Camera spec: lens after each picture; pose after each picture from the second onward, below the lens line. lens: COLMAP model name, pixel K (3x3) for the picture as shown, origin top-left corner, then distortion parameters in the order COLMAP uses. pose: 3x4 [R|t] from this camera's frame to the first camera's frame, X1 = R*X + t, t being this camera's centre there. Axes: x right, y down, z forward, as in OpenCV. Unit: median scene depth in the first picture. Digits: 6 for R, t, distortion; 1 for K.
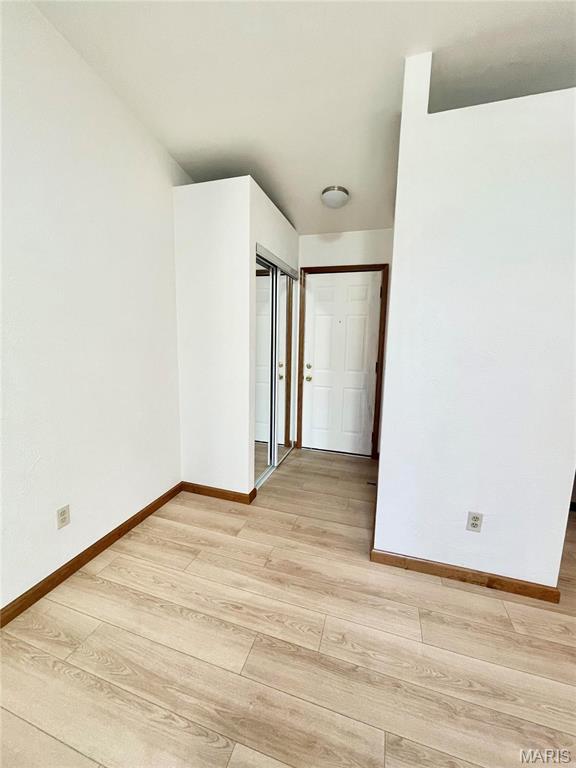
lens RADIAL K [[306.8, 0, 288.0], [0, 306.8, 384.0], [0, 0, 1]] dist [-0.001340, -0.000091]
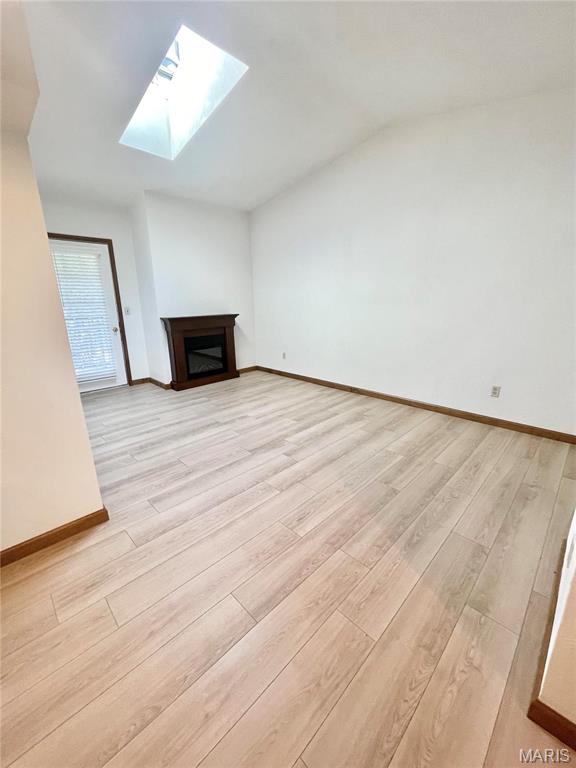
lens RADIAL K [[309.0, 0, 285.5], [0, 309.0, 381.5], [0, 0, 1]] dist [-0.002460, 0.000196]
pose [[-0.459719, 0.221318, -0.860045, 1.665979], [-0.131121, 0.940919, 0.312217, -0.039534], [0.878331, 0.256302, -0.403539, 0.734723]]
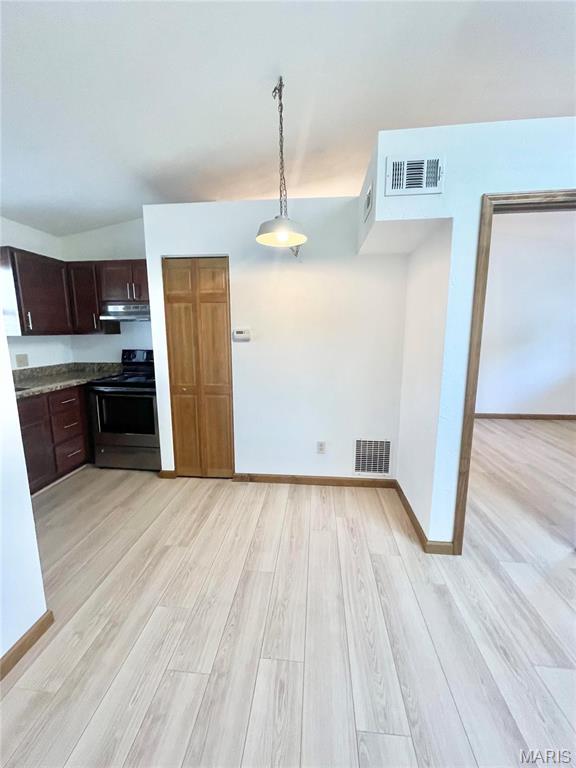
lens RADIAL K [[309.0, 0, 285.5], [0, 309.0, 381.5], [0, 0, 1]] dist [-0.002460, 0.000196]
pose [[-0.213890, -0.176748, 0.960735, -0.043795], [0.151798, 0.965534, 0.211426, -0.092998], [-0.964991, 0.191059, -0.179688, 0.390185]]
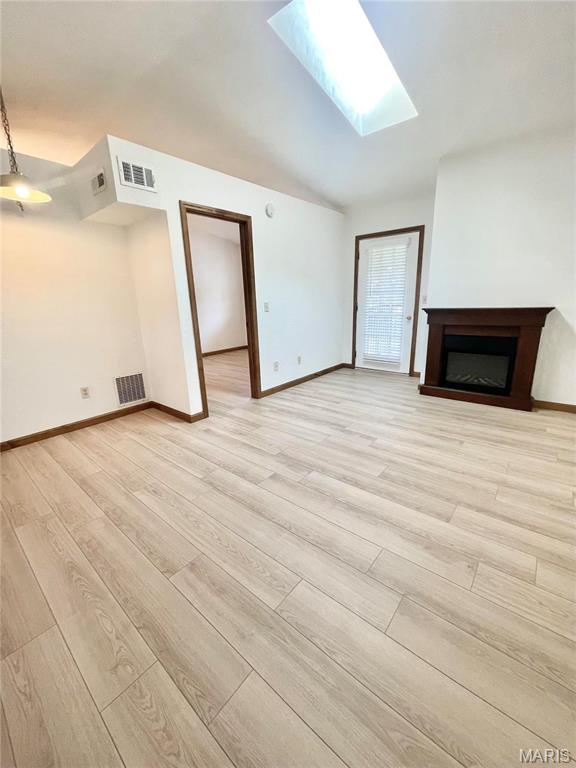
lens RADIAL K [[309.0, 0, 285.5], [0, 309.0, 381.5], [0, 0, 1]] dist [-0.002460, 0.000196]
pose [[-0.925728, -0.086110, 0.368257, -0.421930], [0.074003, 0.913665, 0.399675, -0.090817], [-0.370879, 0.397242, -0.839433, 1.192915]]
